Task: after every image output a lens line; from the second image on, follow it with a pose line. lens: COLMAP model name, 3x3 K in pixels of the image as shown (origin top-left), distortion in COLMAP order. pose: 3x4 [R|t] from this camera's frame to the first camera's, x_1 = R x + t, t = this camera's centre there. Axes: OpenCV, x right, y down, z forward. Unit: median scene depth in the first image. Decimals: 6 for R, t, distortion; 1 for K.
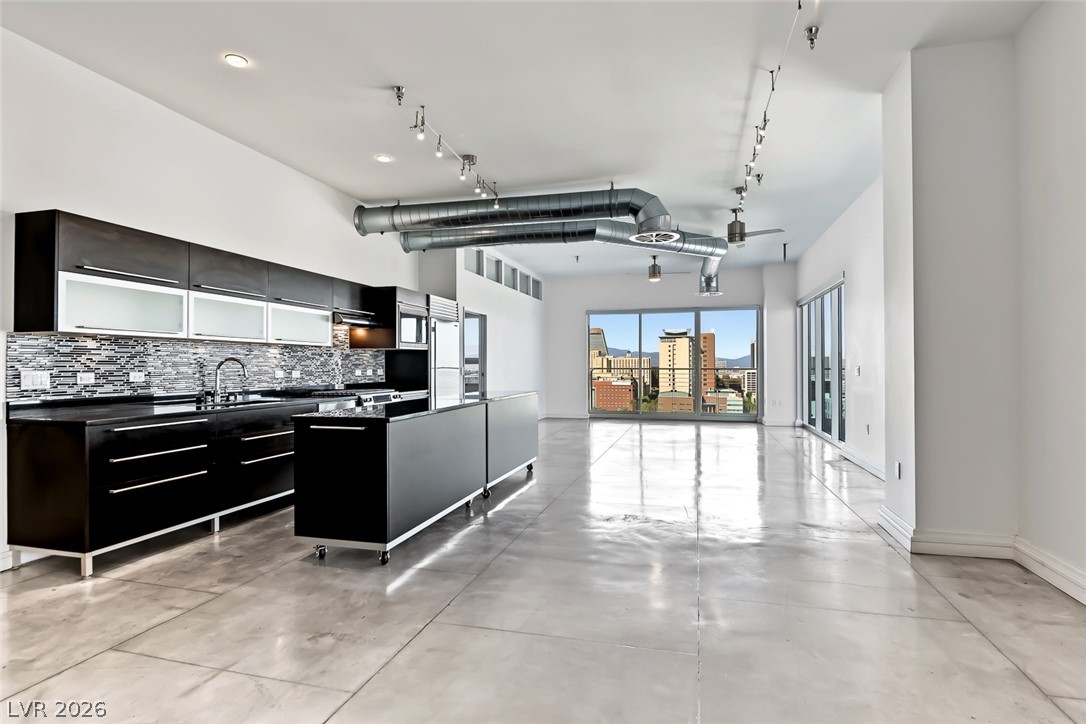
lens RADIAL K [[562.1, 0, 537.1], [0, 562.1, 362.6], [0, 0, 1]] dist [-0.004361, -0.001020]
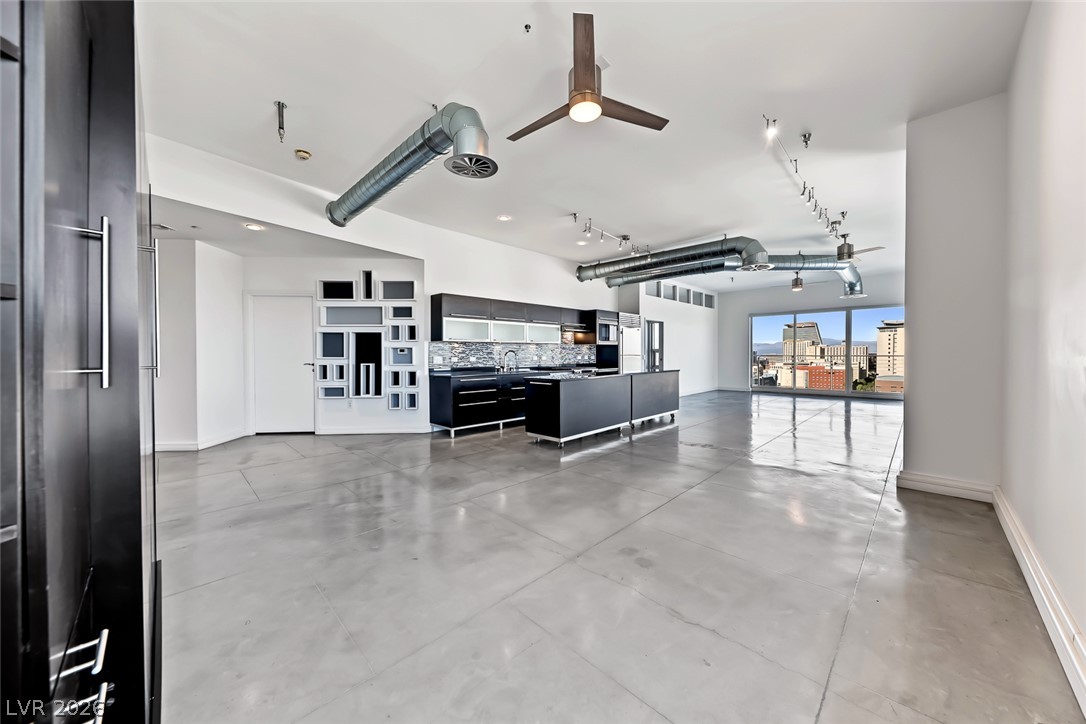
lens RADIAL K [[378.2, 0, 542.7], [0, 378.2, 360.4], [0, 0, 1]] dist [-0.000756, -0.000075]
pose [[0.871729, 0.007028, -0.489938, 0.206826], [0.004803, 0.999727, 0.022887, -0.002619], [0.489965, -0.022305, 0.871457, -0.150716]]
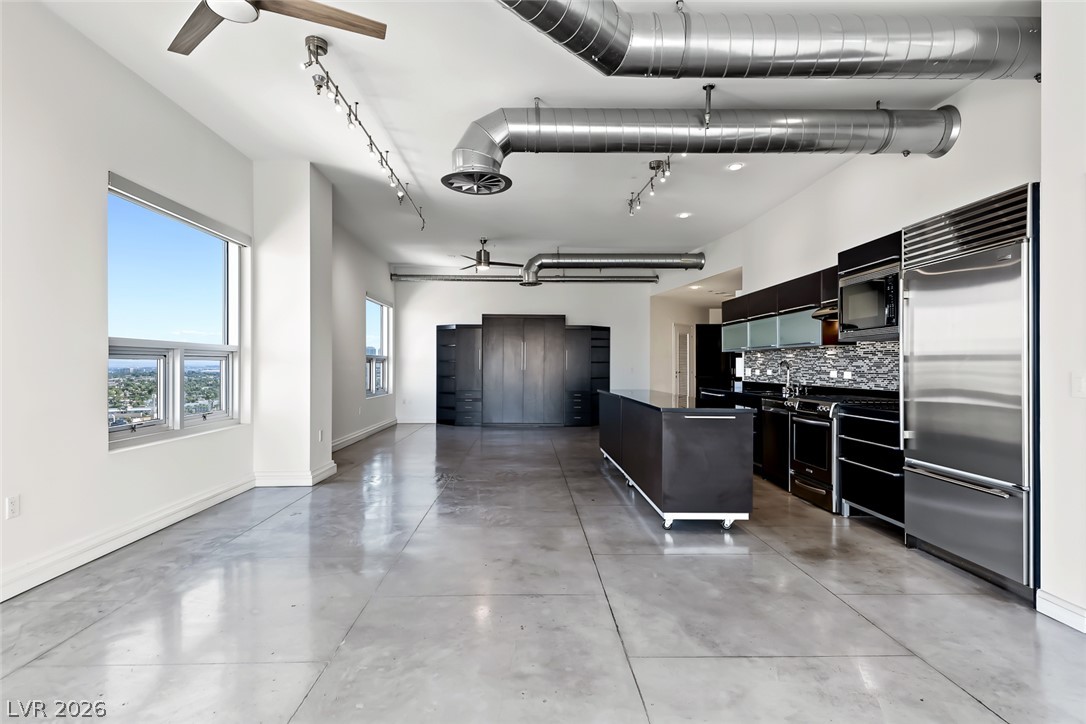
lens RADIAL K [[544.7, 0, 538.5], [0, 544.7, 365.1], [0, 0, 1]] dist [0.003945, -0.001348]
pose [[-0.955020, 0.002143, -0.296532, 0.332630], [0.003992, 0.999976, -0.005631, 0.006471], [0.296513, -0.006562, -0.955006, 1.652919]]
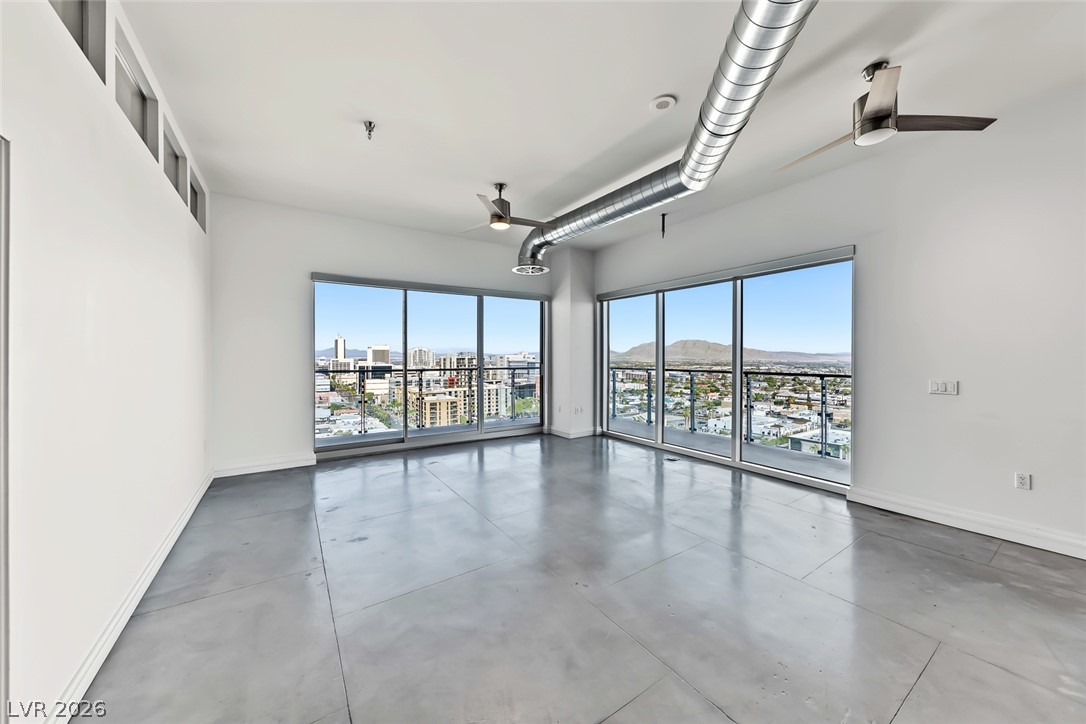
lens RADIAL K [[384.0, 0, 537.1], [0, 384.0, 358.2], [0, 0, 1]] dist [-0.001184, -0.000004]
pose [[0.655361, -0.002470, 0.755312, -0.108995], [-0.006730, 0.999936, 0.009109, -0.023717], [-0.755286, -0.011053, 0.655303, 1.204200]]
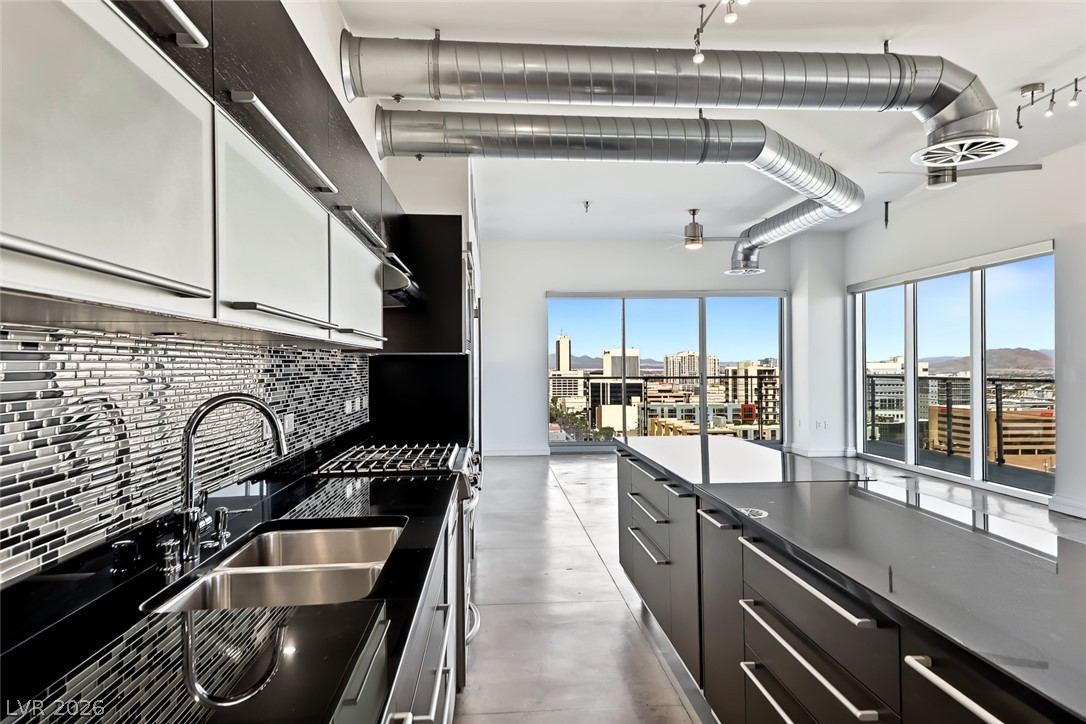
lens RADIAL K [[705.5, 0, 540.9], [0, 705.5, 362.2], [0, 0, 1]] dist [0.037368, -0.002967]
pose [[0.939400, -0.002445, 0.342814, -0.414756], [0.002808, 0.999996, -0.000564, -0.018655], [-0.342812, 0.001493, 0.939403, 0.476904]]
